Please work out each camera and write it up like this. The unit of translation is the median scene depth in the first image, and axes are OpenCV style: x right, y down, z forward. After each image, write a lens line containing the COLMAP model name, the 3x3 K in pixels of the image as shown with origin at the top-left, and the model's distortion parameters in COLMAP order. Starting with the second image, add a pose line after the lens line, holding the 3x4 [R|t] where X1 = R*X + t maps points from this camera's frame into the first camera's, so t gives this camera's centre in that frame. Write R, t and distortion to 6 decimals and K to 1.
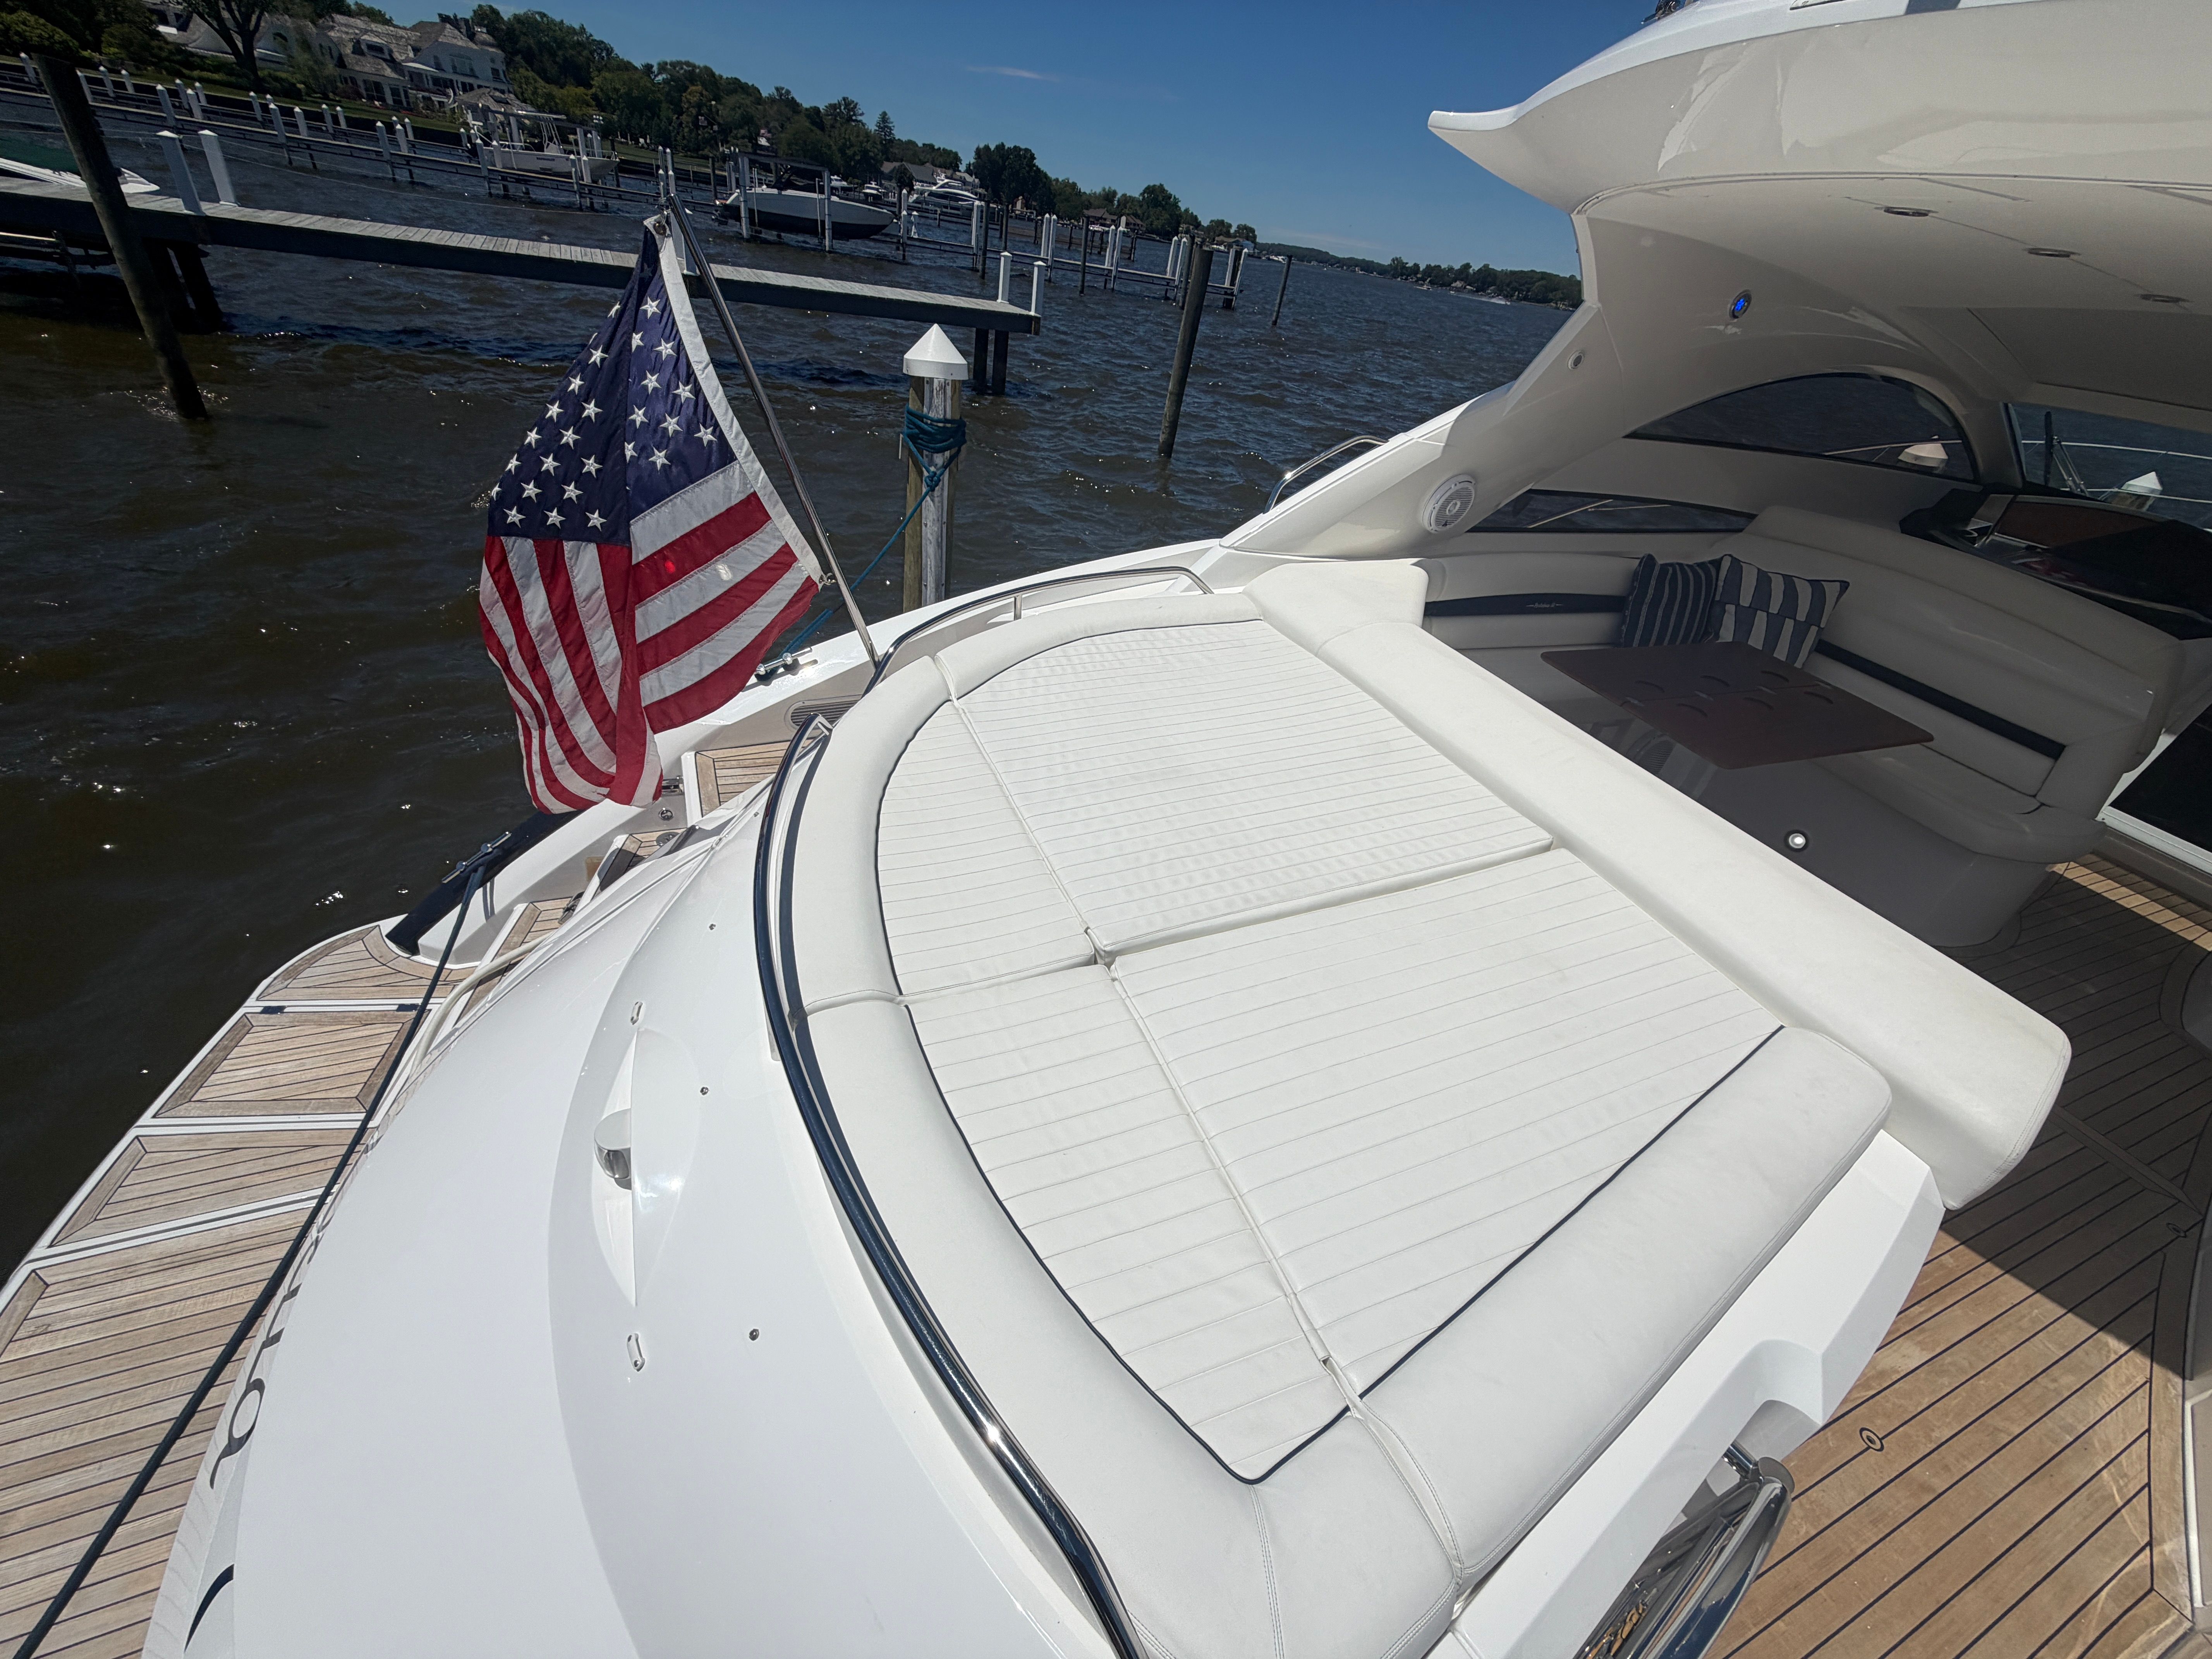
lens RADIAL K [[877.4, 0, 1097.5], [0, 877.4, 822.5], [0, 0, 1]] dist [-0.011528, 0.001665]
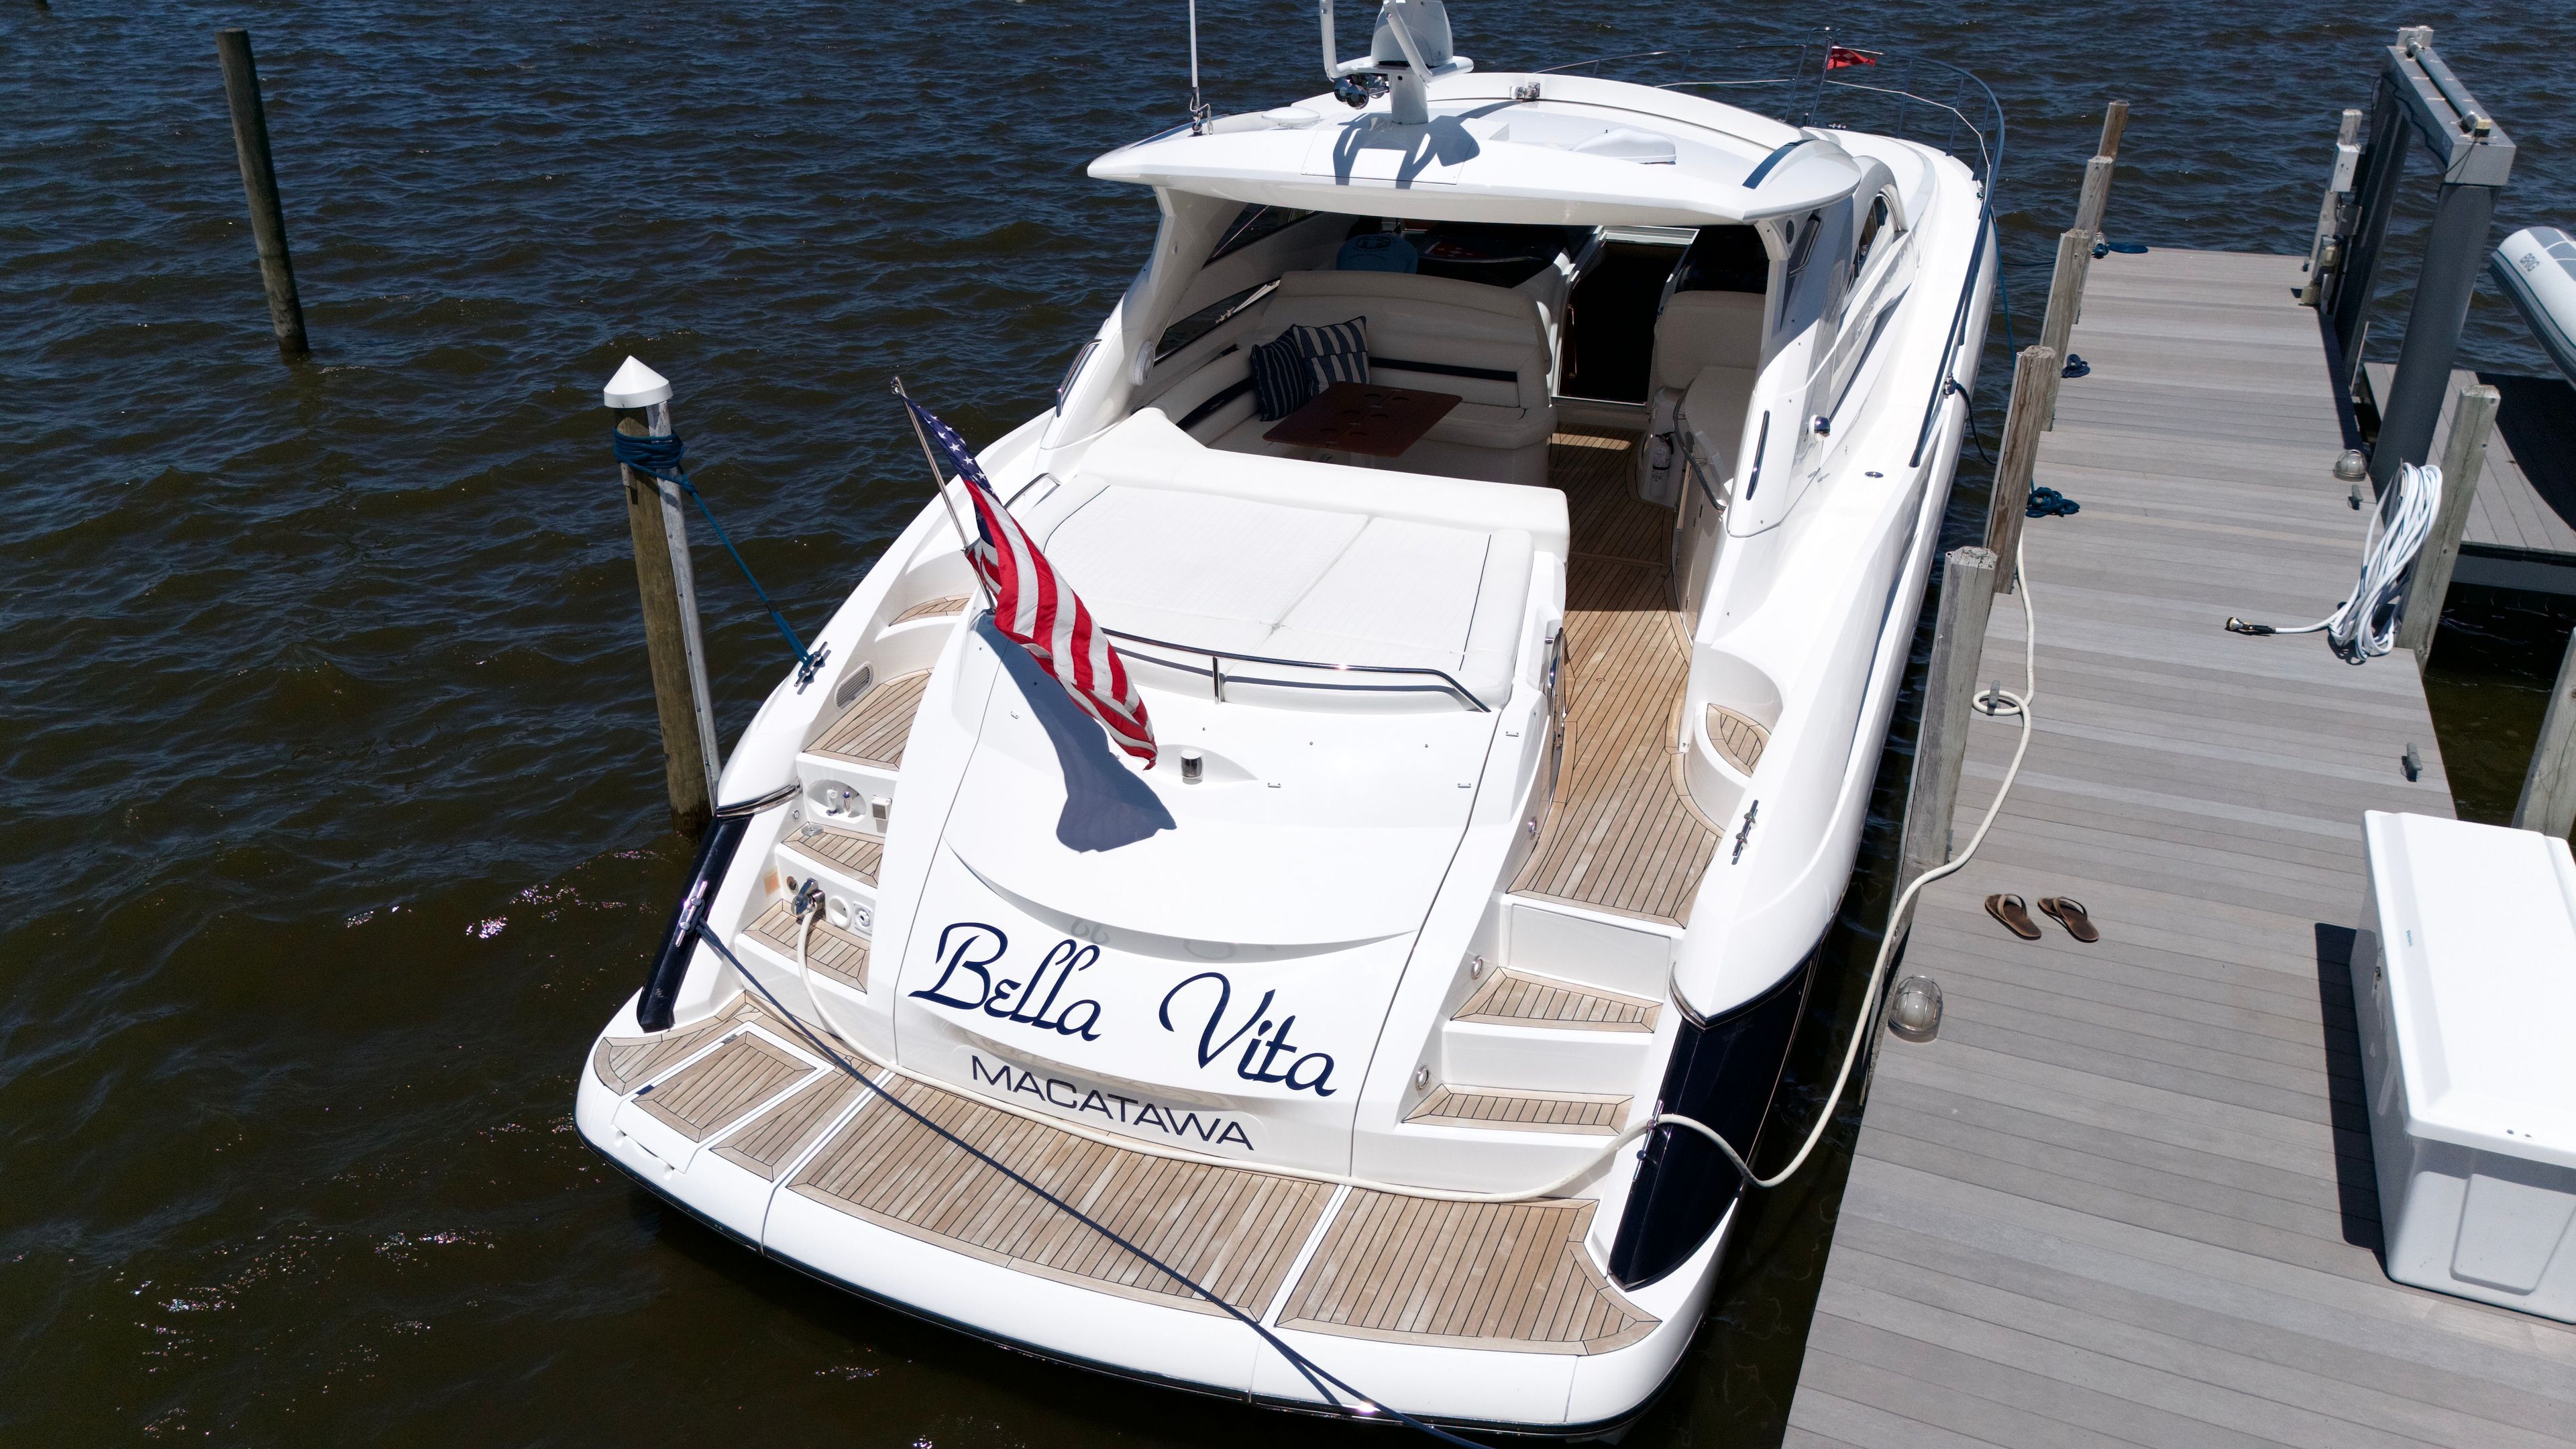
lens RADIAL K [[1890.8, 0, 1313.4], [0, 1890.8, 699.4], [0, 0, 1]] dist [0.020326, -0.014453]
pose [[0.685103, -0.423870, 0.592426, -1.289734], [0.485295, 0.872096, 0.062757, 0.030241], [-0.543252, 0.244506, 0.803177, -1.280981]]
